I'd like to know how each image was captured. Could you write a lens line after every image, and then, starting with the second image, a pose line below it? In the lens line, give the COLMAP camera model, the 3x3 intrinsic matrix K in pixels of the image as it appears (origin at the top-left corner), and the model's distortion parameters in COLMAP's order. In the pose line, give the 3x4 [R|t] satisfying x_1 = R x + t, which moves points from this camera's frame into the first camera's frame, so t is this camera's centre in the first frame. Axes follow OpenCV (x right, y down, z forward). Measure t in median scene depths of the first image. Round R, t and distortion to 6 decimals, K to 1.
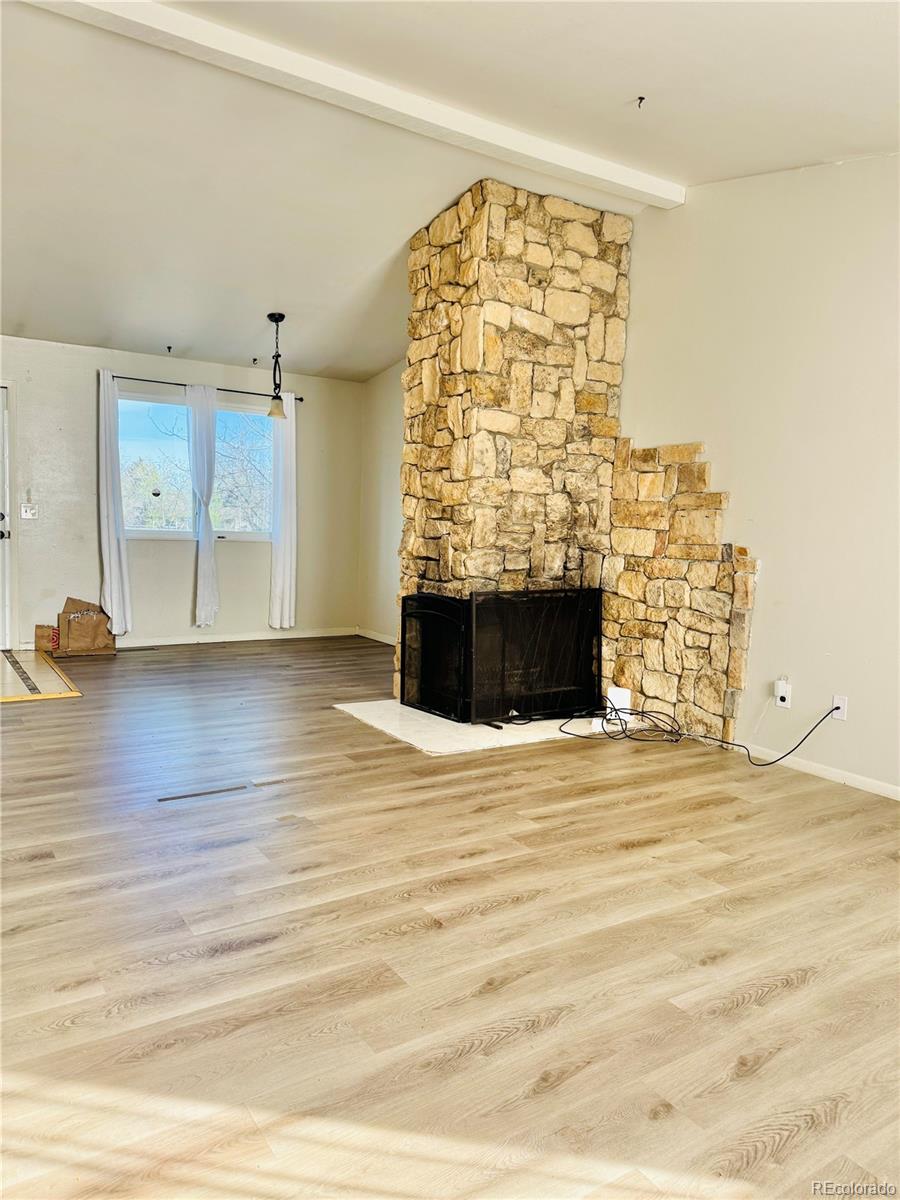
lens RADIAL K [[856.3, 0, 448.2], [0, 856.3, 594.2], [0, 0, 1]] dist [-0.003282, -0.013138]
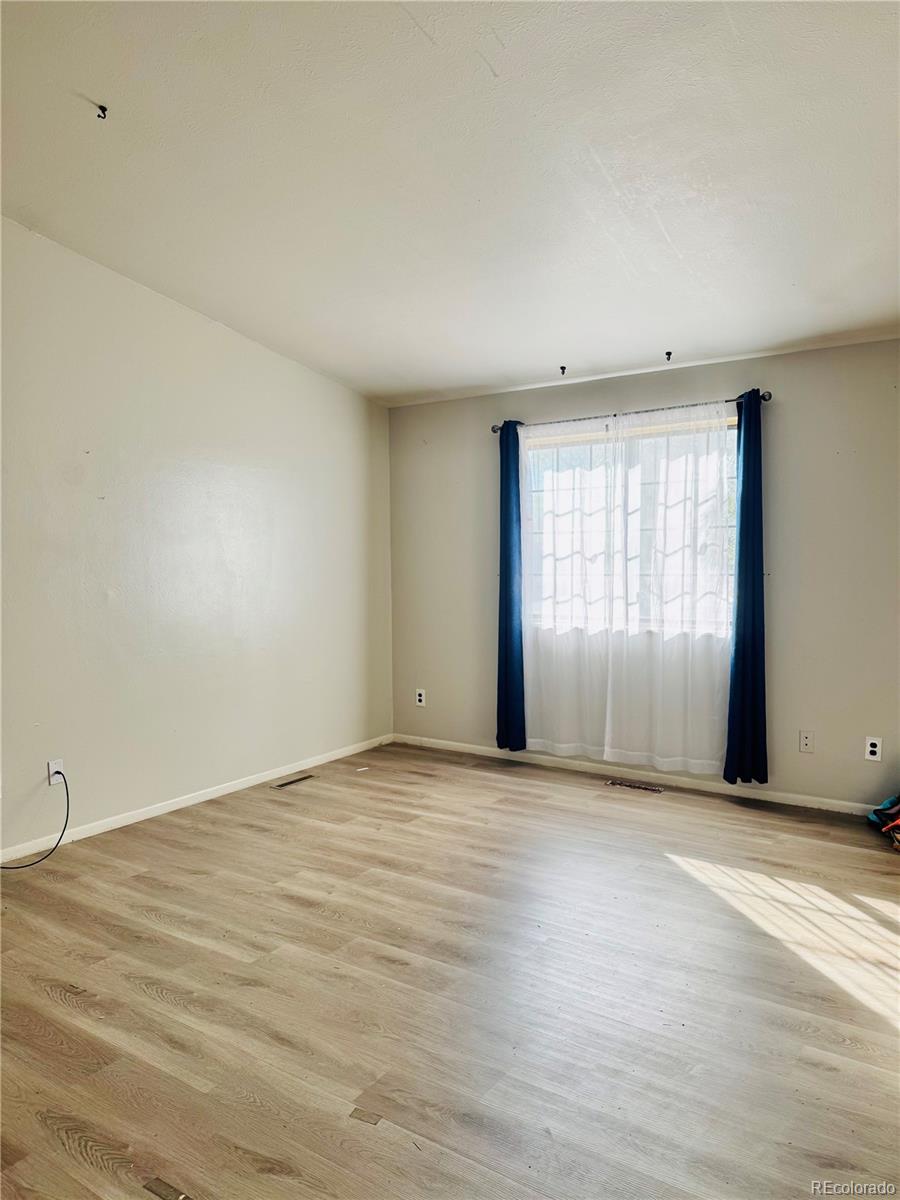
lens RADIAL K [[856.3, 0, 449.9], [0, 856.3, 600.5], [0, 0, 1]] dist [-0.003282, -0.013138]
pose [[-0.388791, -0.097938, 0.916106, -0.804032], [0.083235, 0.986534, 0.140792, -0.218996], [-0.917559, 0.130991, -0.375404, 1.188913]]
